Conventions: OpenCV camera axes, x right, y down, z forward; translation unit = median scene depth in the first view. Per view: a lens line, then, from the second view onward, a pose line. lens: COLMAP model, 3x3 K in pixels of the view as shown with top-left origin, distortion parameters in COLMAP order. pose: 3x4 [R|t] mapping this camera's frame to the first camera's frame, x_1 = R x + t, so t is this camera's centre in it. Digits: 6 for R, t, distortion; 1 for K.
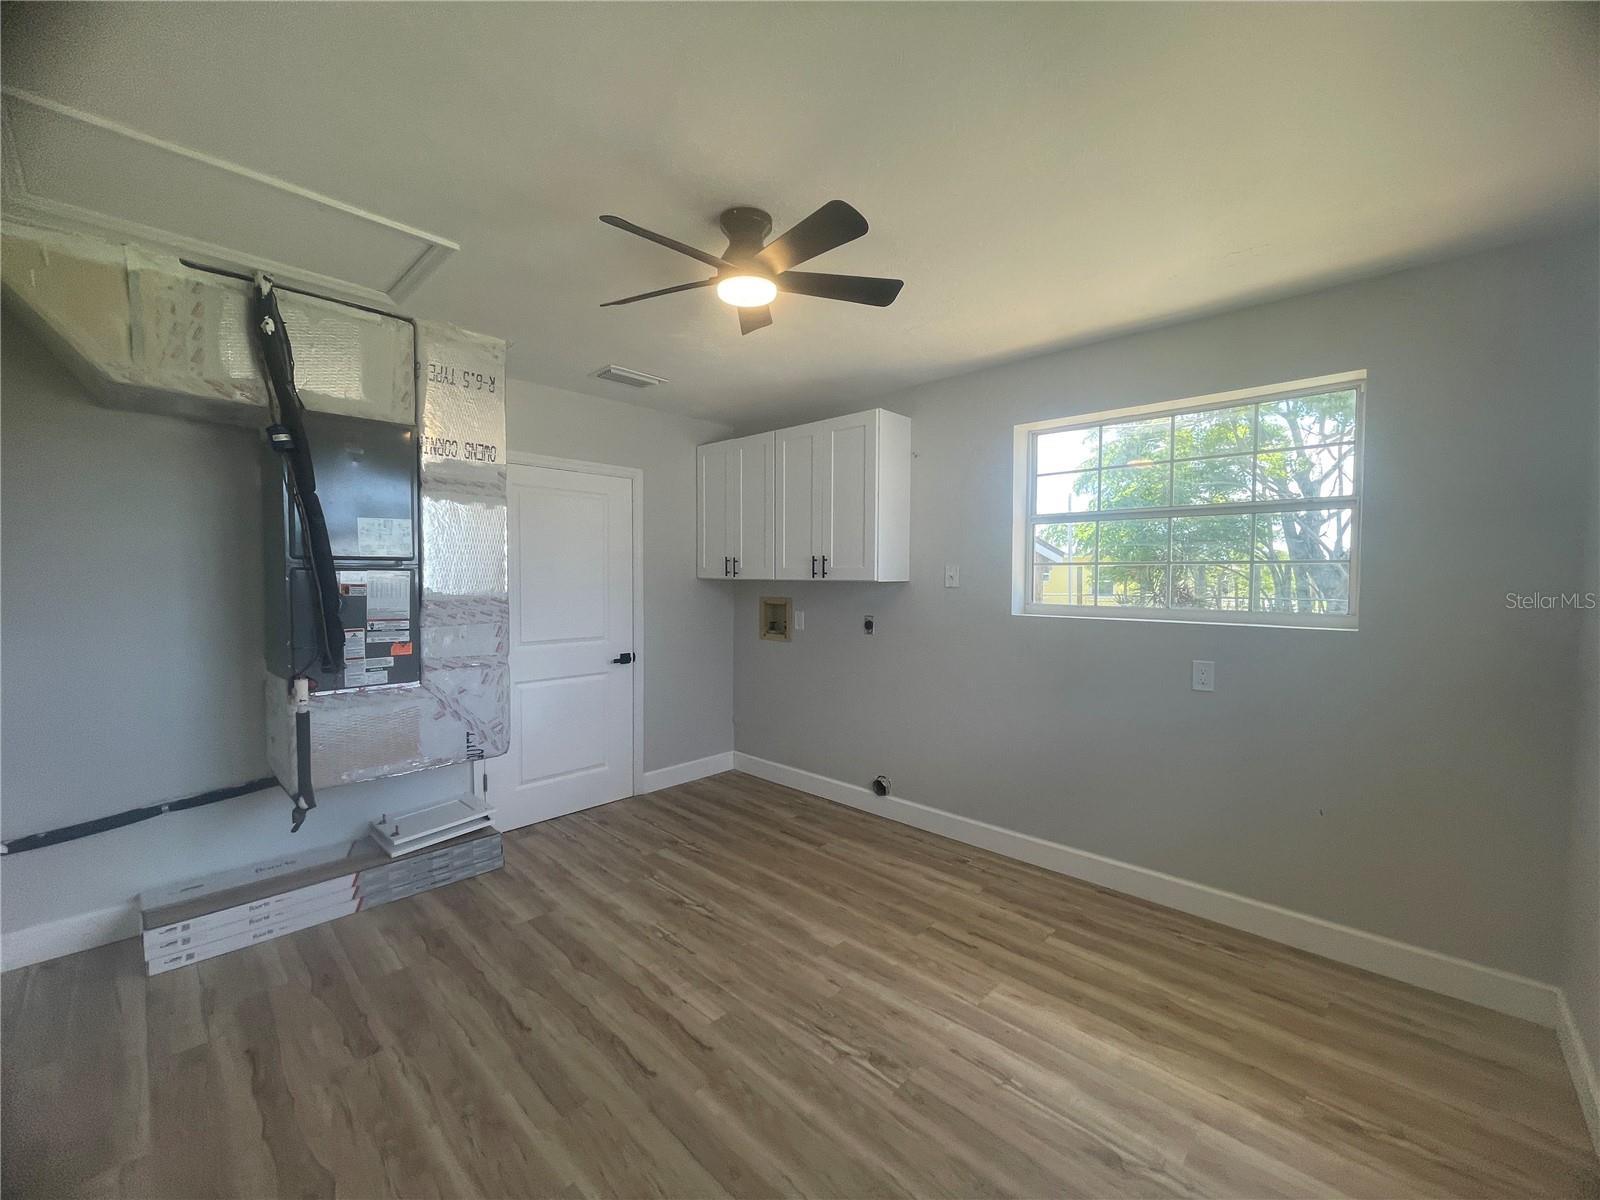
lens RADIAL K [[647.3, 0, 790.7], [0, 647.3, 598.5], [0, 0, 1]] dist [0.000184, 0.000351]
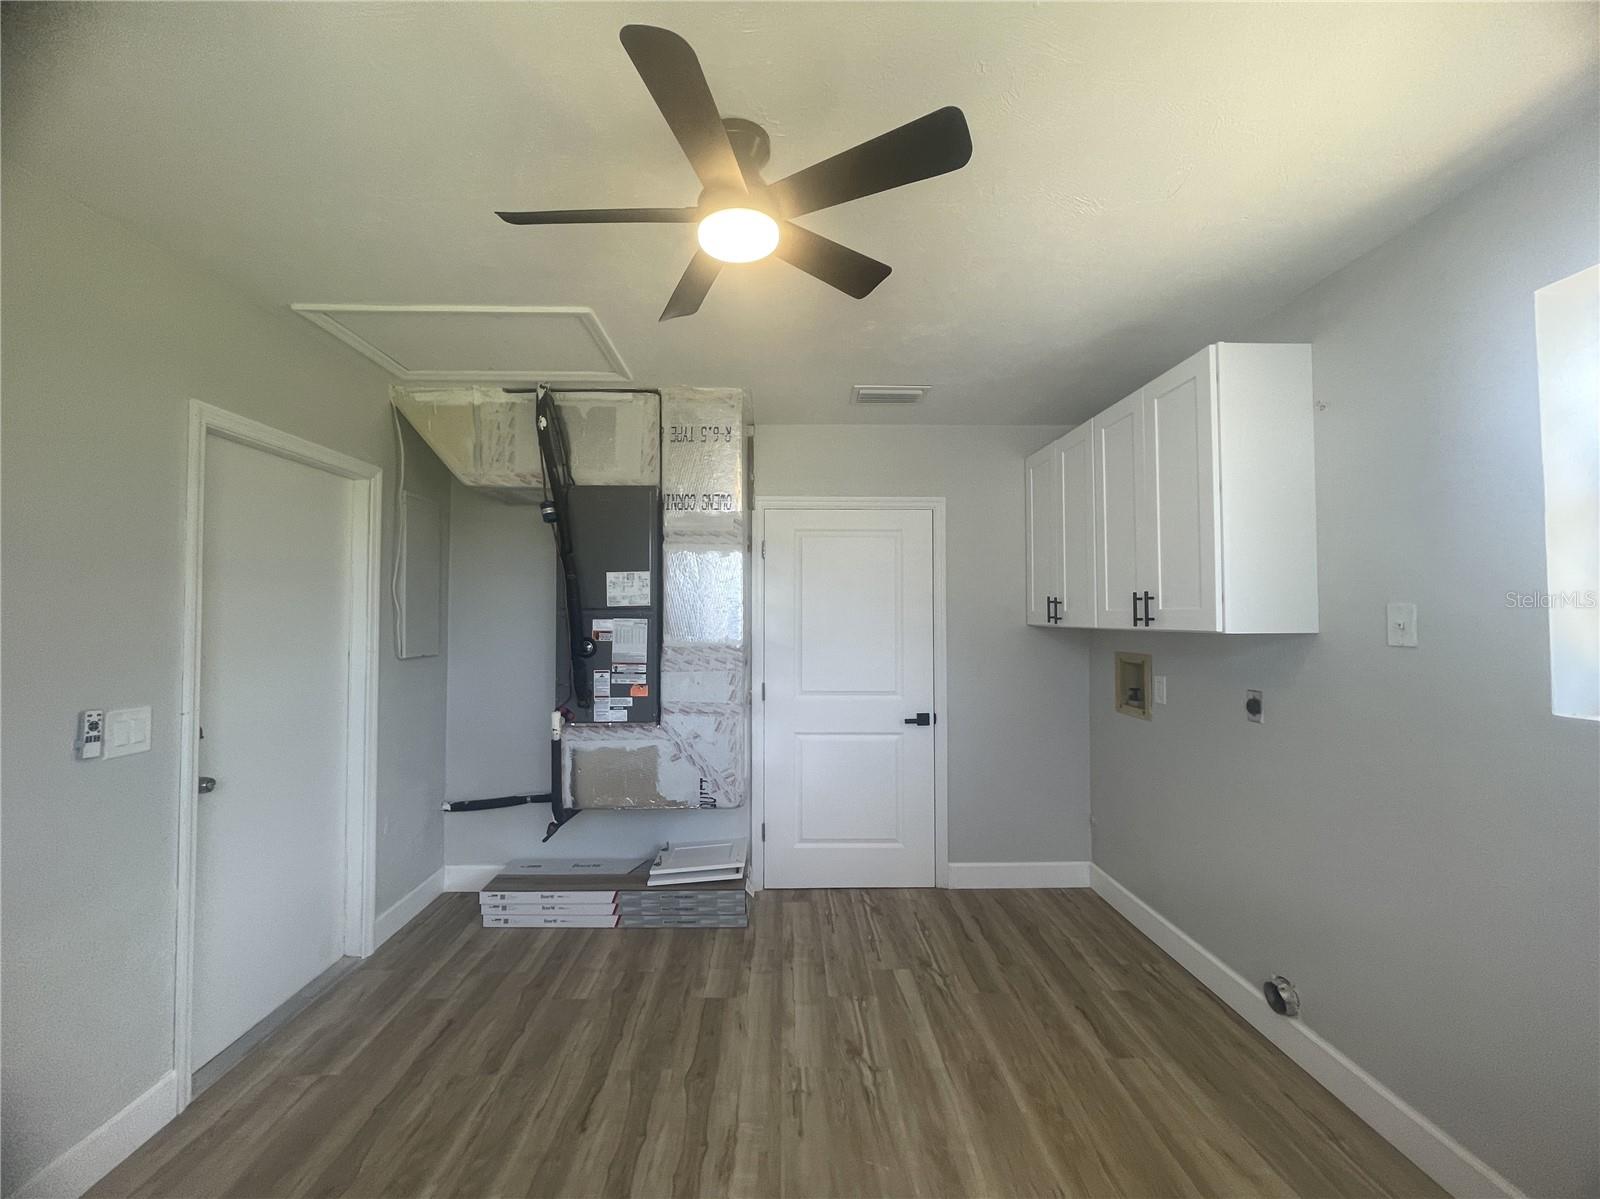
lens RADIAL K [[653.3, 0, 793.2], [0, 653.3, 598.6], [0, 0, 1]] dist [-0.000287, 0.000279]
pose [[0.710371, -0.025592, -0.703362, 0.324112], [-0.022799, 0.997978, -0.059338, -0.015814], [0.703458, 0.058187, 0.708351, 0.365676]]
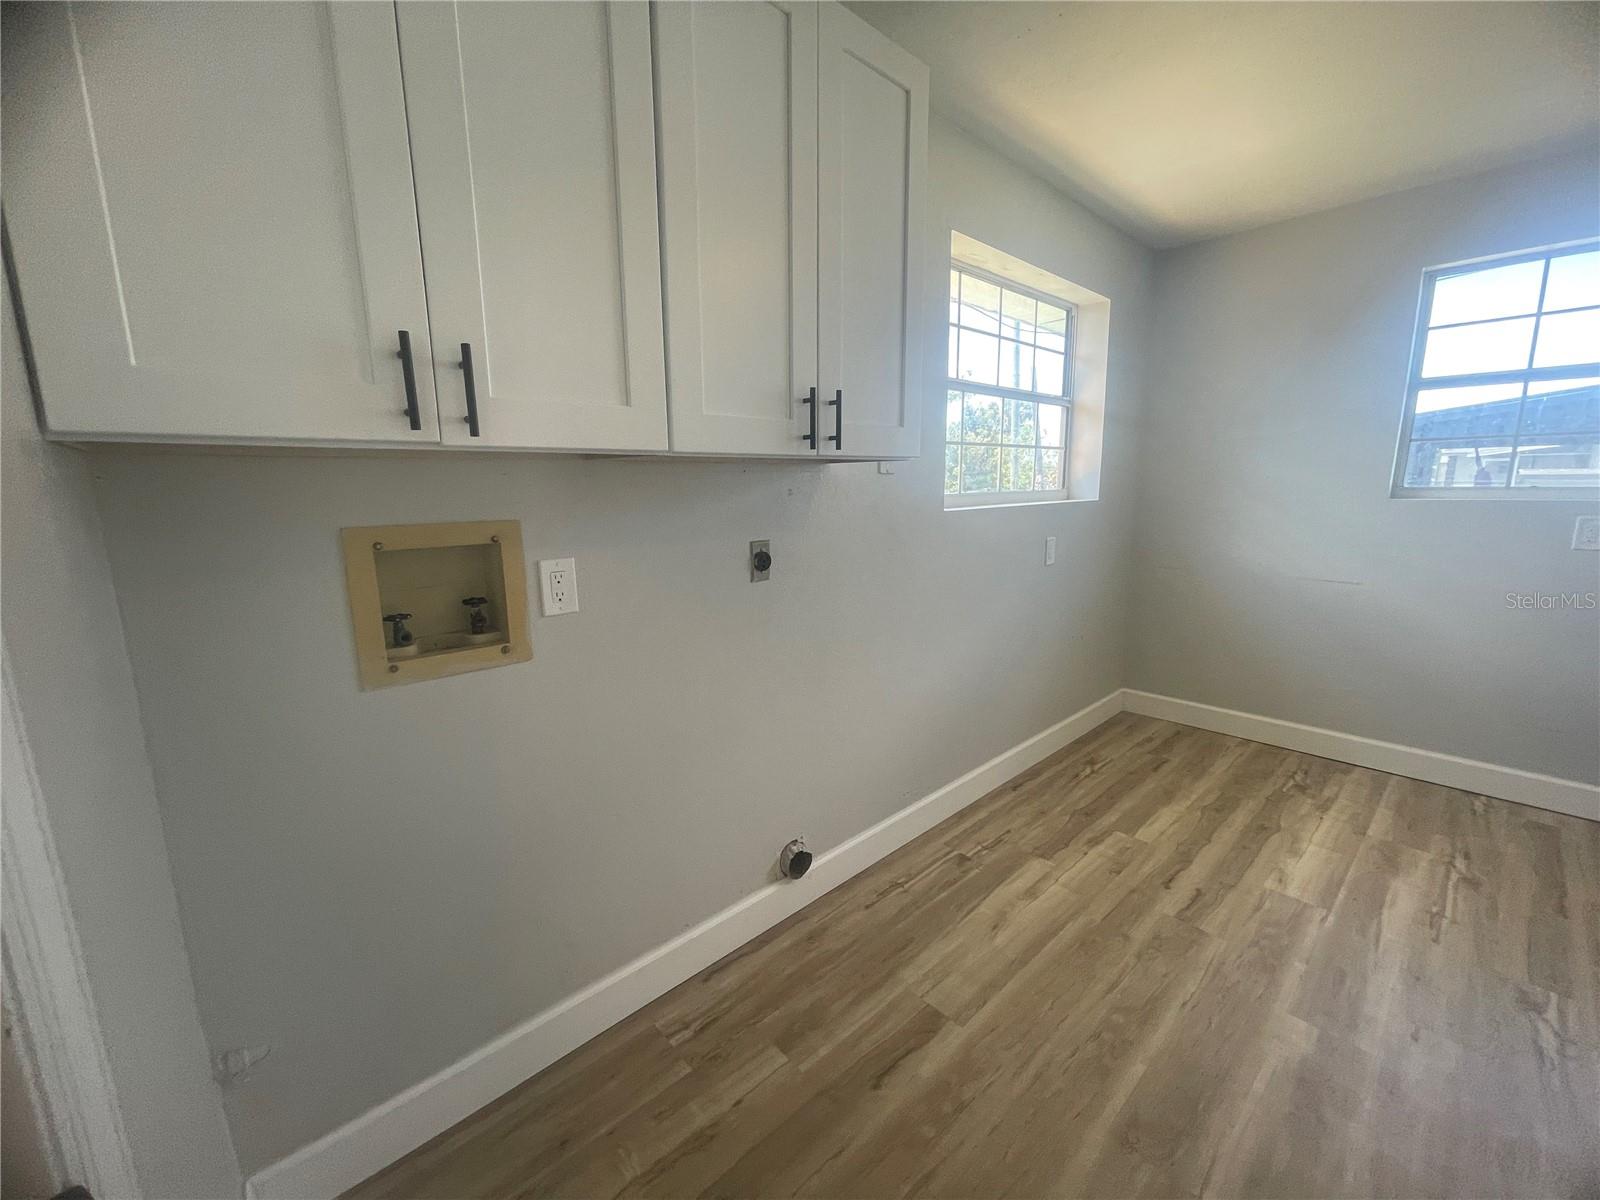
lens RADIAL K [[647.3, 0, 790.7], [0, 647.3, 598.5], [0, 0, 1]] dist [0.000184, 0.000351]
pose [[0.061680, -0.177083, 0.982261, -0.448050], [0.053313, 0.983315, 0.173925, -0.015916], [-0.996671, 0.041640, 0.070092, 1.256169]]
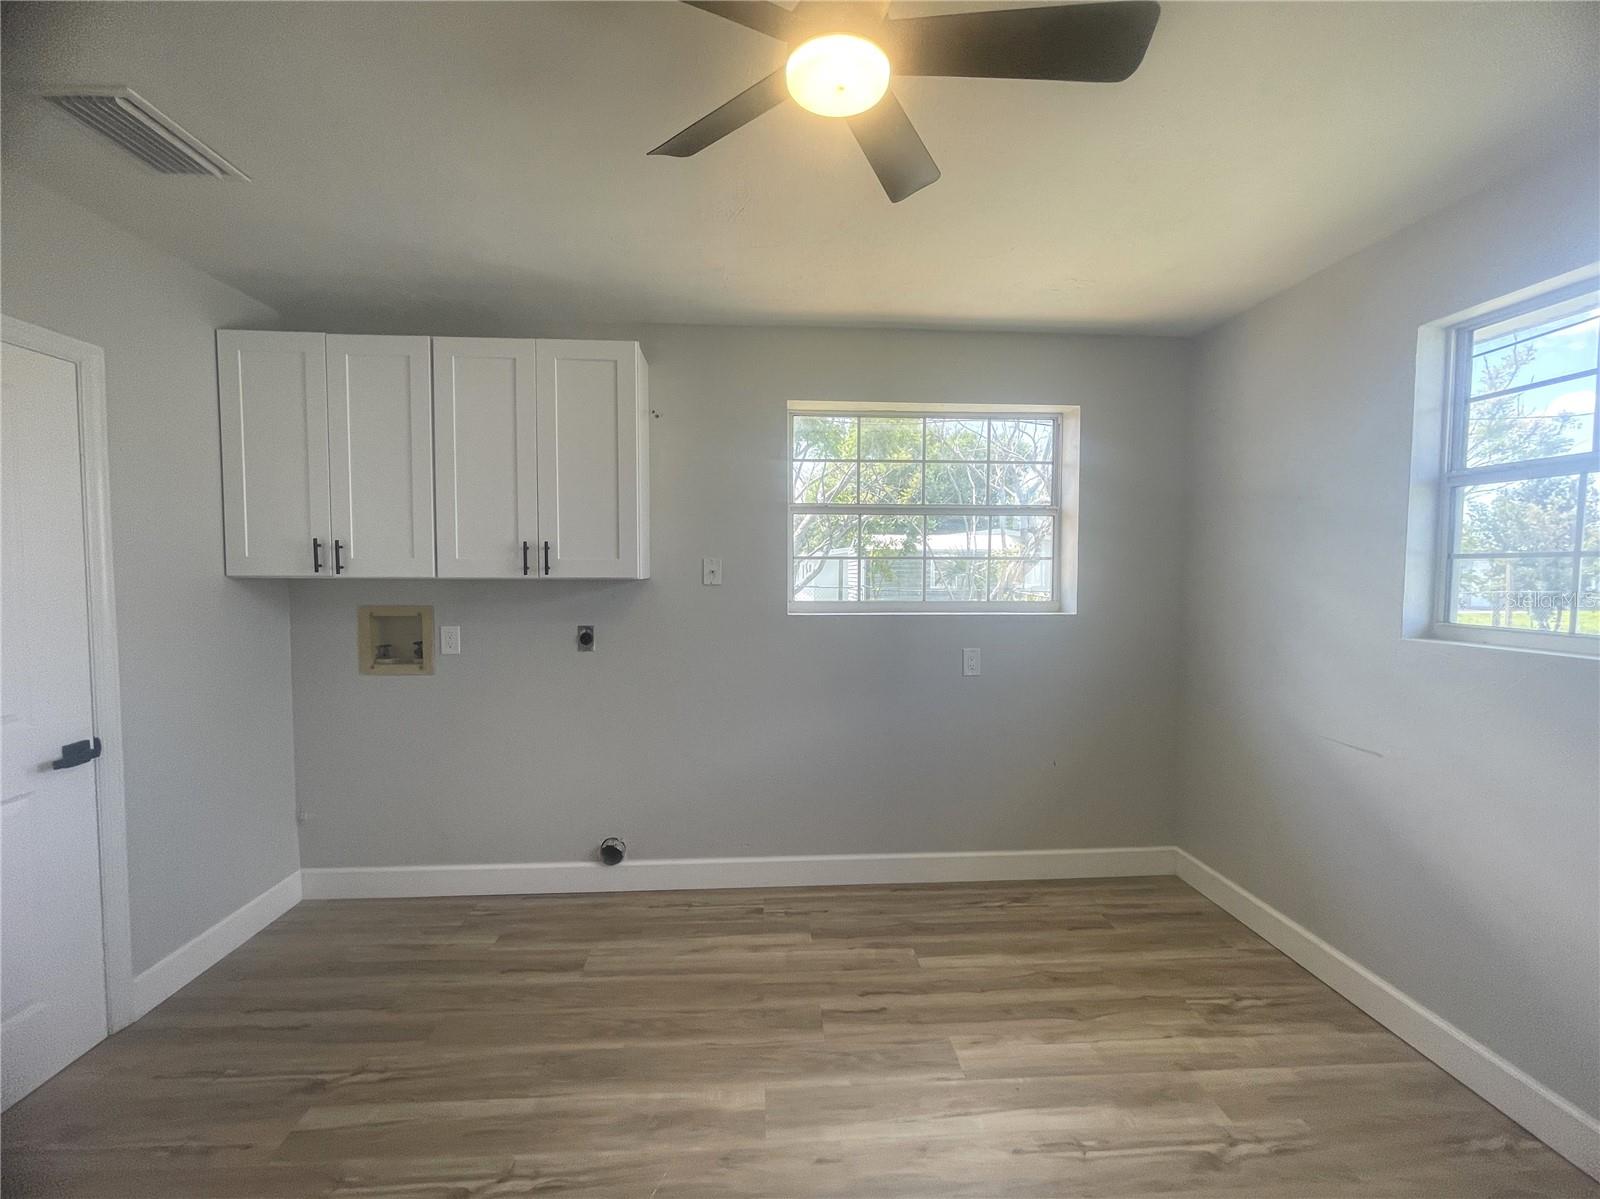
lens RADIAL K [[665.4, 0, 791.3], [0, 665.4, 600.0], [0, 0, 1]] dist [0.000860, 0.000325]
pose [[0.674745, -0.037572, 0.737094, -0.363512], [0.025903, 0.999294, 0.027225, -0.022245], [-0.737596, 0.000723, 0.675242, 0.428690]]
